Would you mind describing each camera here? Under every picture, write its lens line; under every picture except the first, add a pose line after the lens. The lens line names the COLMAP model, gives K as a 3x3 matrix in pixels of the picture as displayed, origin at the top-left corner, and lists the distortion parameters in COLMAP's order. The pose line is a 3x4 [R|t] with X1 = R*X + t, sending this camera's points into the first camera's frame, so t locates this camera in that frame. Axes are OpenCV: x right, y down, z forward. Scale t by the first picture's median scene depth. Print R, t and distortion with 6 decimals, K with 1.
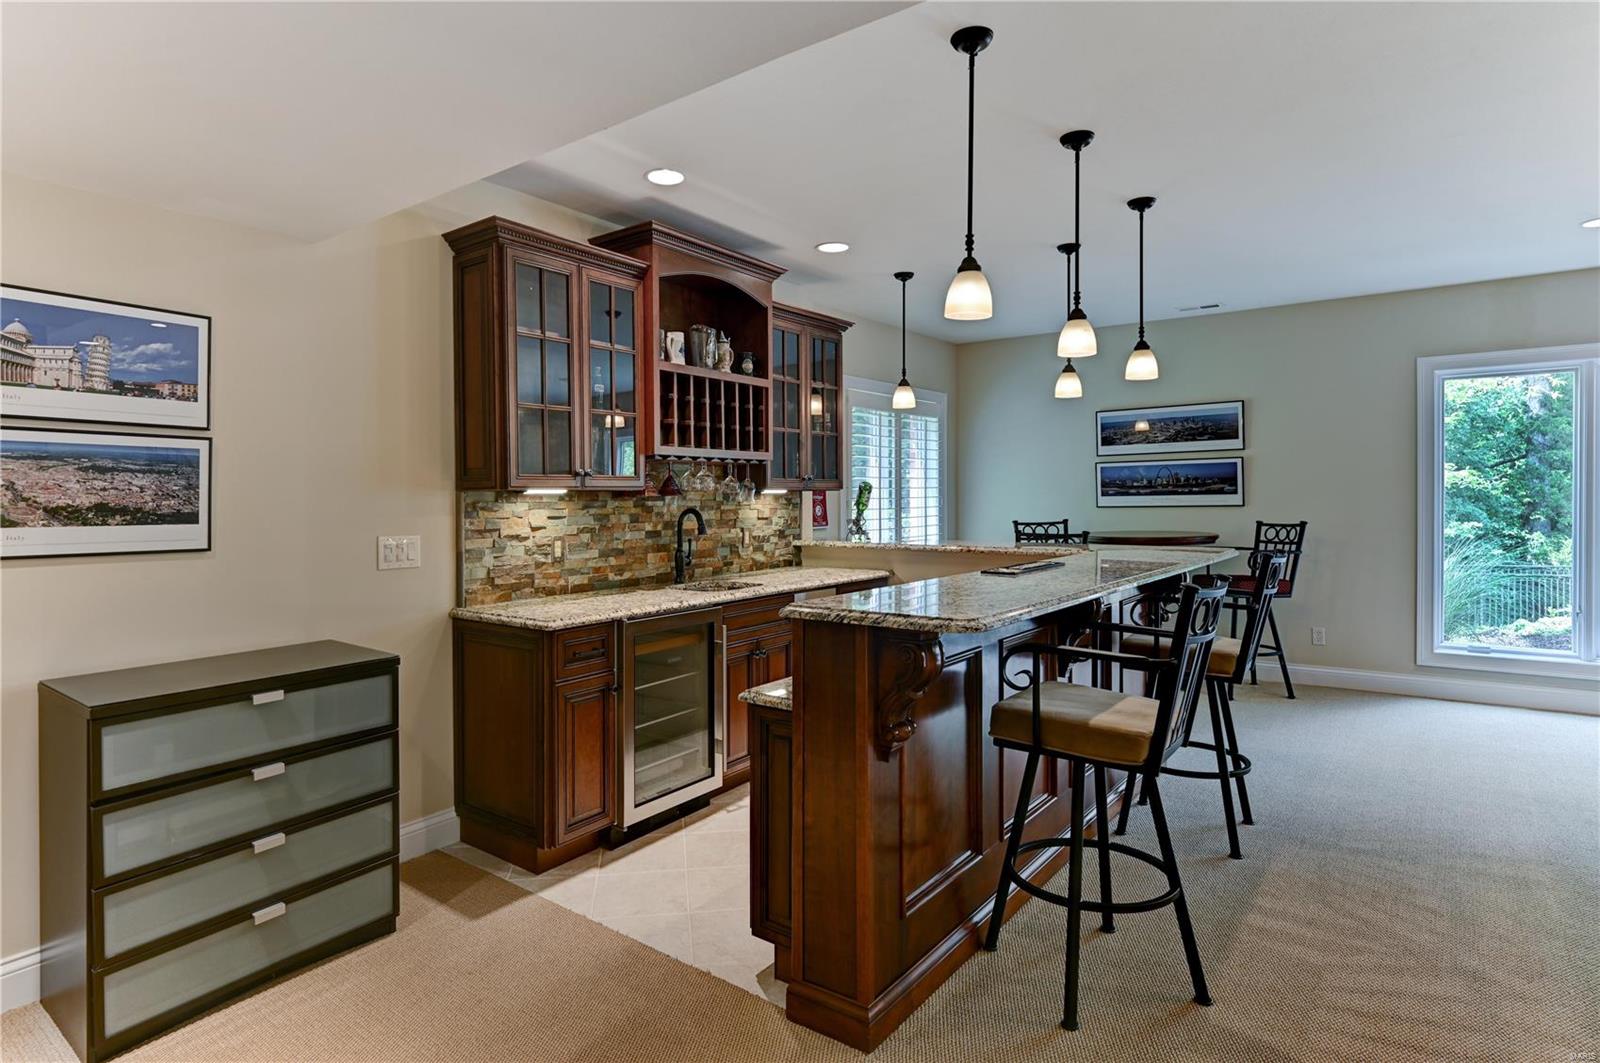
lens RADIAL K [[872.6, 0, 742.5], [0, 872.6, 511.3], [0, 0, 1]] dist [0.006490, 0.001912]
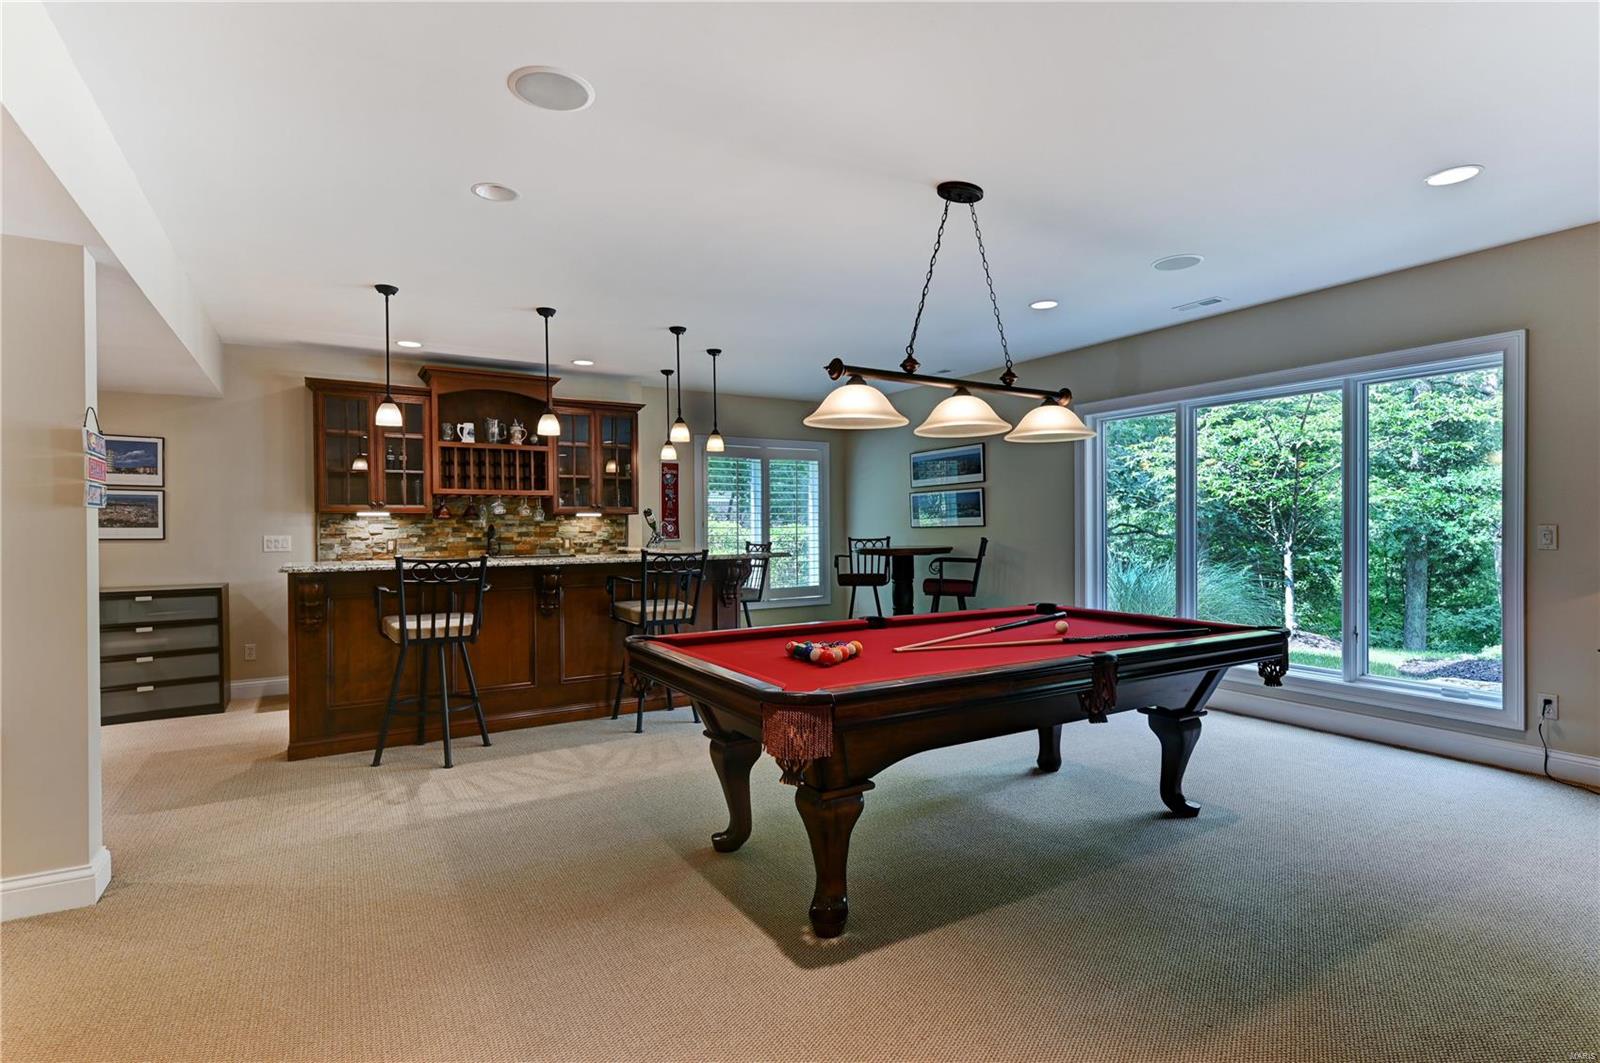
lens RADIAL K [[763.6, 0, 809.4], [0, 763.6, 530.5], [0, 0, 1]] dist [0.004391, 0.000941]
pose [[0.938306, 0.001288, -0.345804, 1.127675], [-0.005561, 0.999920, -0.011365, 0.023810], [0.345762, 0.012587, 0.938238, -0.201399]]
